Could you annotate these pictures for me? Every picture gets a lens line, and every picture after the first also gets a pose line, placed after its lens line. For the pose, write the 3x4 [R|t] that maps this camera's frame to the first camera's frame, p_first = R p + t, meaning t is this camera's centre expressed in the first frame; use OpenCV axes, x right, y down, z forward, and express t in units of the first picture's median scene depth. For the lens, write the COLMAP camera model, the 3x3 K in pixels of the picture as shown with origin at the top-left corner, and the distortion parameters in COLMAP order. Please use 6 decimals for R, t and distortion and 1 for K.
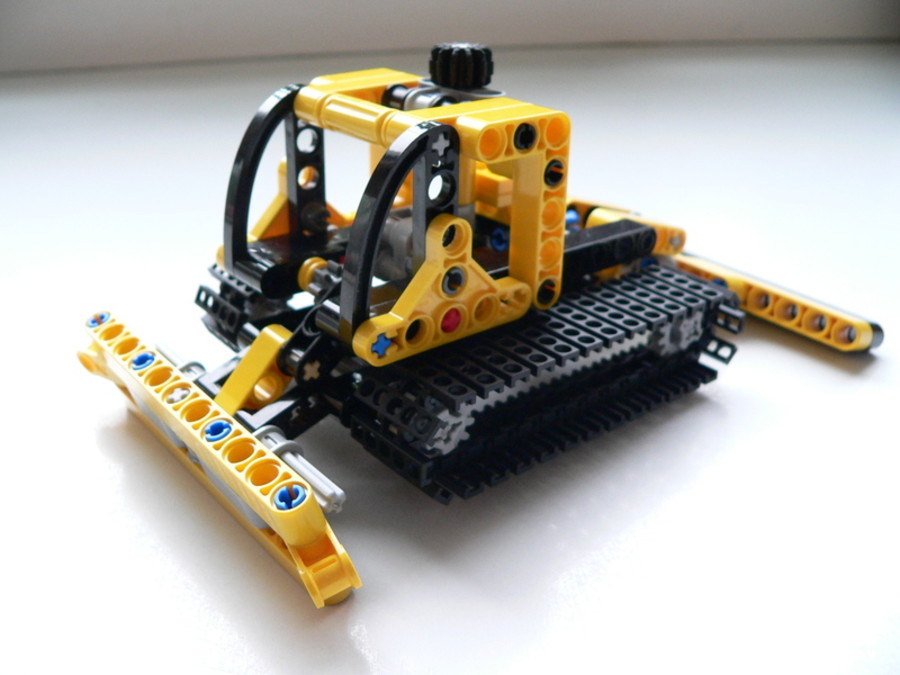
lens RADIAL K [[936.1, 0, 450.0], [0, 936.1, 337.5], [0, 0, 1]] dist [-0.223074, 0.008069]
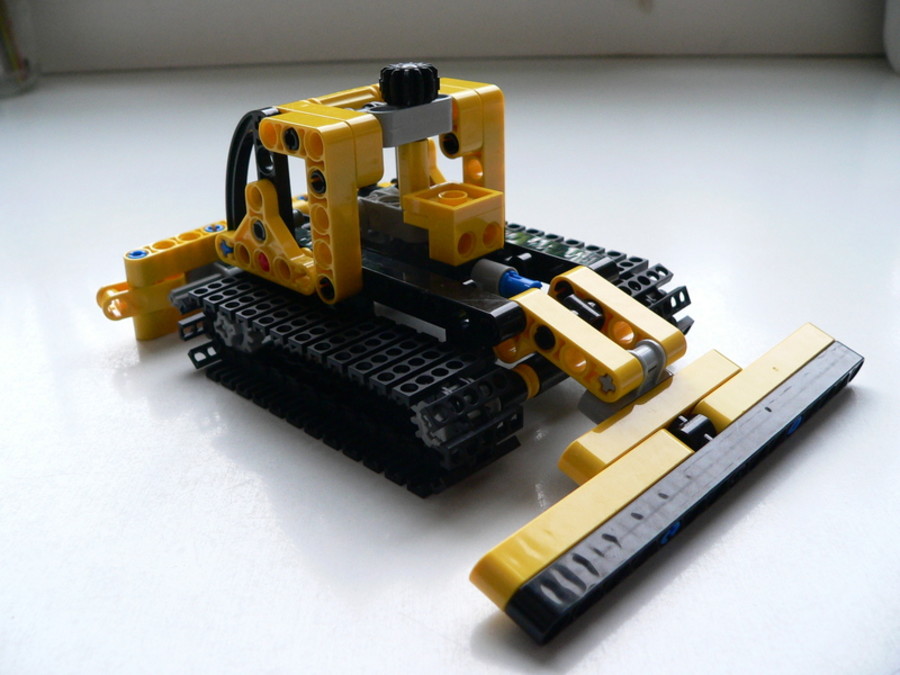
lens RADIAL K [[936.1, 0, 450.0], [0, 936.1, 337.5], [0, 0, 1]] dist [-0.223074, 0.008069]
pose [[0.104404, 0.406497, -0.907668, 1.226732], [-0.395253, 0.854444, 0.337197, -0.459510], [0.912620, 0.323553, 0.249876, 0.934141]]
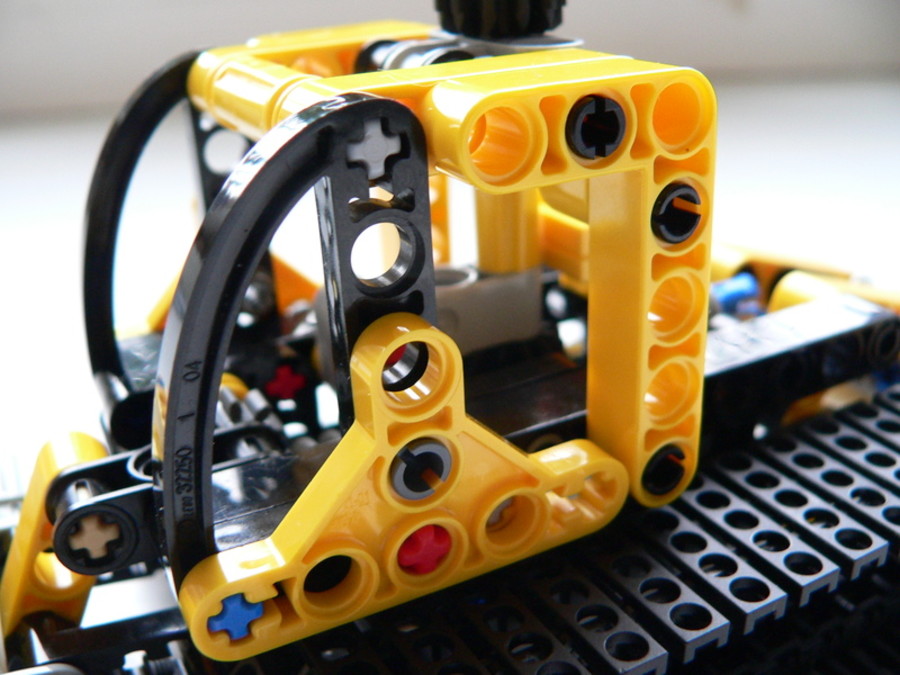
lens RADIAL K [[936.1, 0, 450.0], [0, 936.1, 337.5], [0, 0, 1]] dist [-0.223074, 0.008069]
pose [[0.974106, 0.022960, -0.224921, 0.107414], [-0.028816, 0.999325, -0.022787, -0.107487], [0.224246, 0.028679, 0.974110, 0.564391]]
